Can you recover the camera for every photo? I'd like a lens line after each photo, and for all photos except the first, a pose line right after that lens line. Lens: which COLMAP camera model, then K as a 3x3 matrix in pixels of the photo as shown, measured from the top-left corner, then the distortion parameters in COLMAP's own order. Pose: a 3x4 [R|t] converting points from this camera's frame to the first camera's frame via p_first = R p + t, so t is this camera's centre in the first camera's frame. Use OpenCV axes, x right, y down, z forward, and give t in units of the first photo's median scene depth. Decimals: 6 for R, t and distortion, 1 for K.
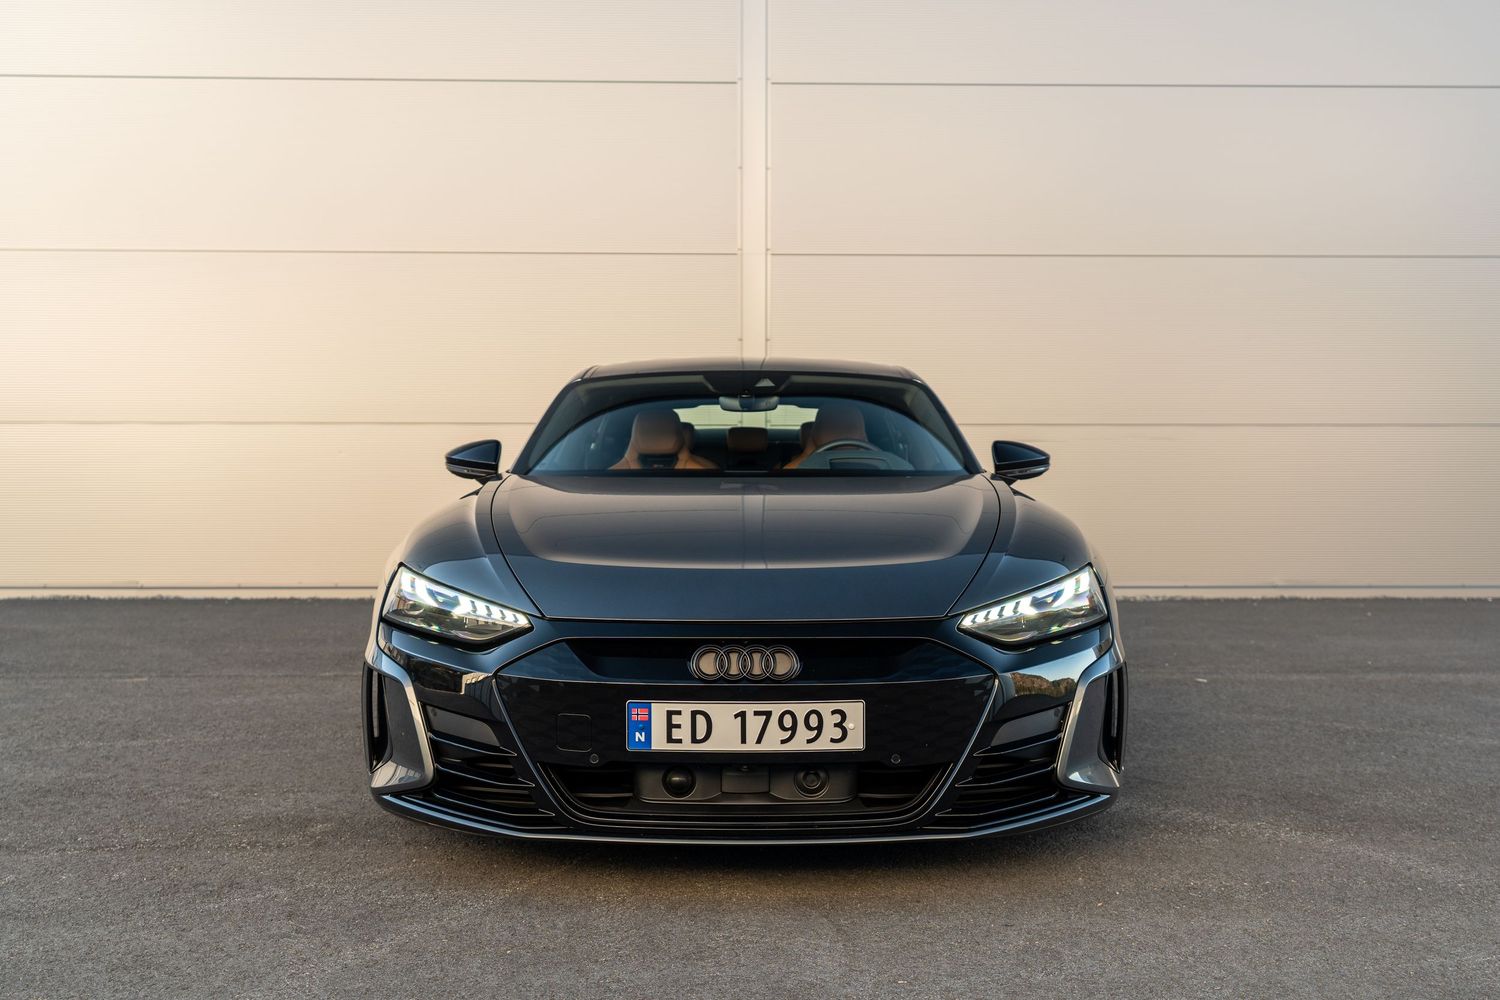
lens RADIAL K [[1354.7, 0, 750.0], [0, 1354.7, 500.0], [0, 0, 1]] dist [-0.002871, 0.006847]
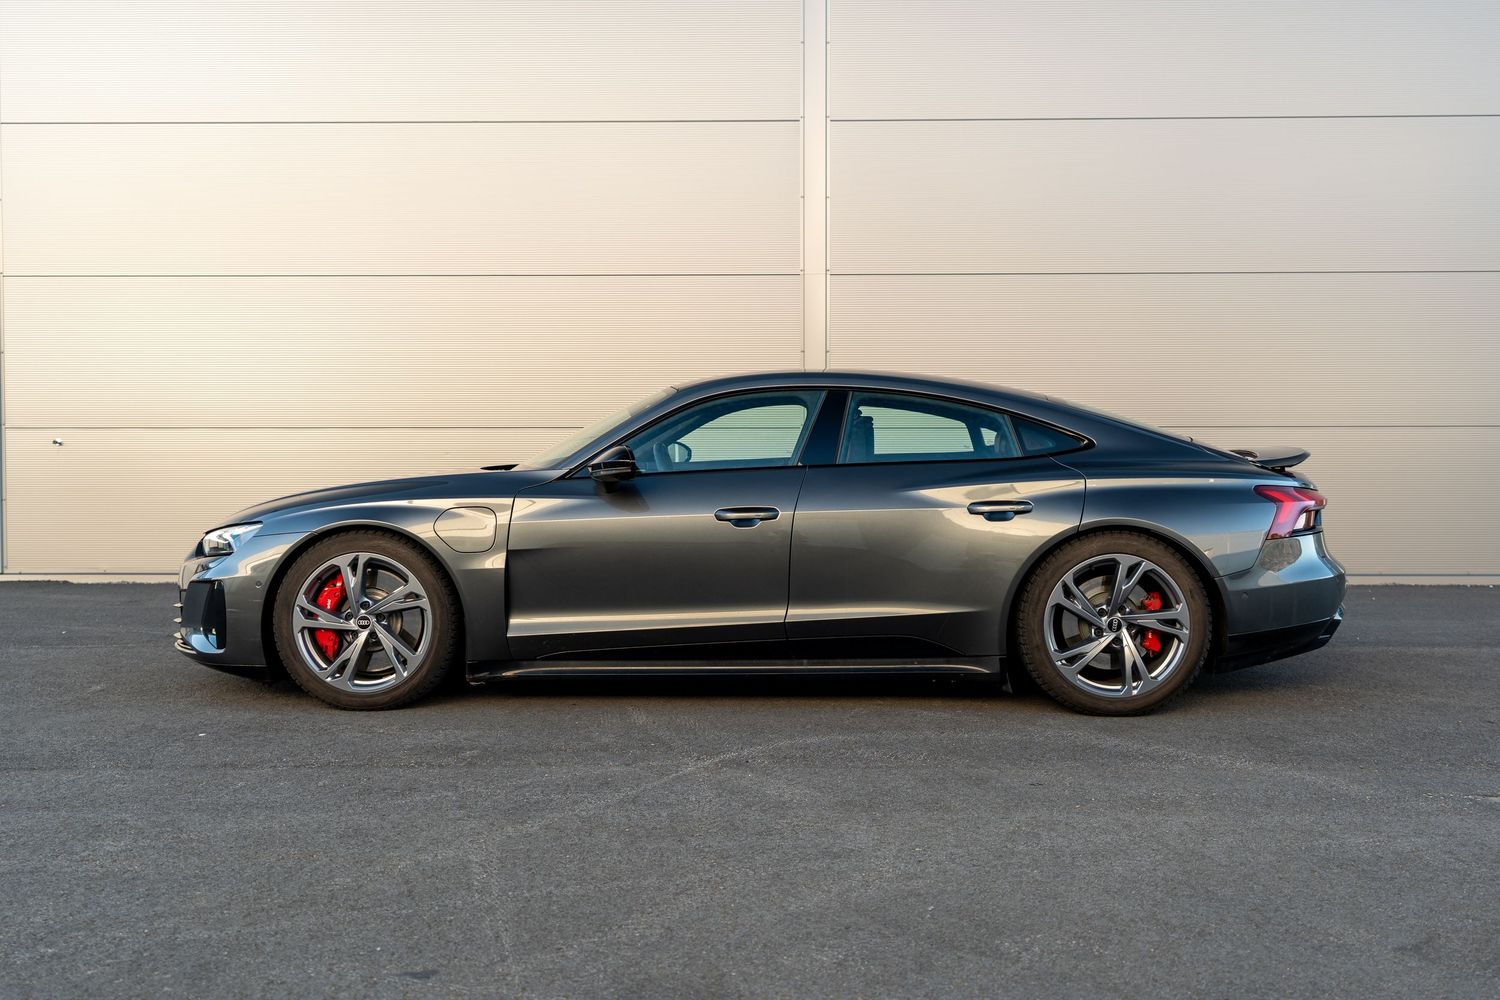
lens RADIAL K [[1300.4, 0, 750.0], [0, 1300.4, 500.0], [0, 0, 1]] dist [-0.004810, -0.000524]
pose [[0.998803, -0.000971, -0.048899, 0.005755], [0.001101, 0.999996, 0.002636, 0.002005], [0.048896, -0.002687, 0.998800, -0.222672]]
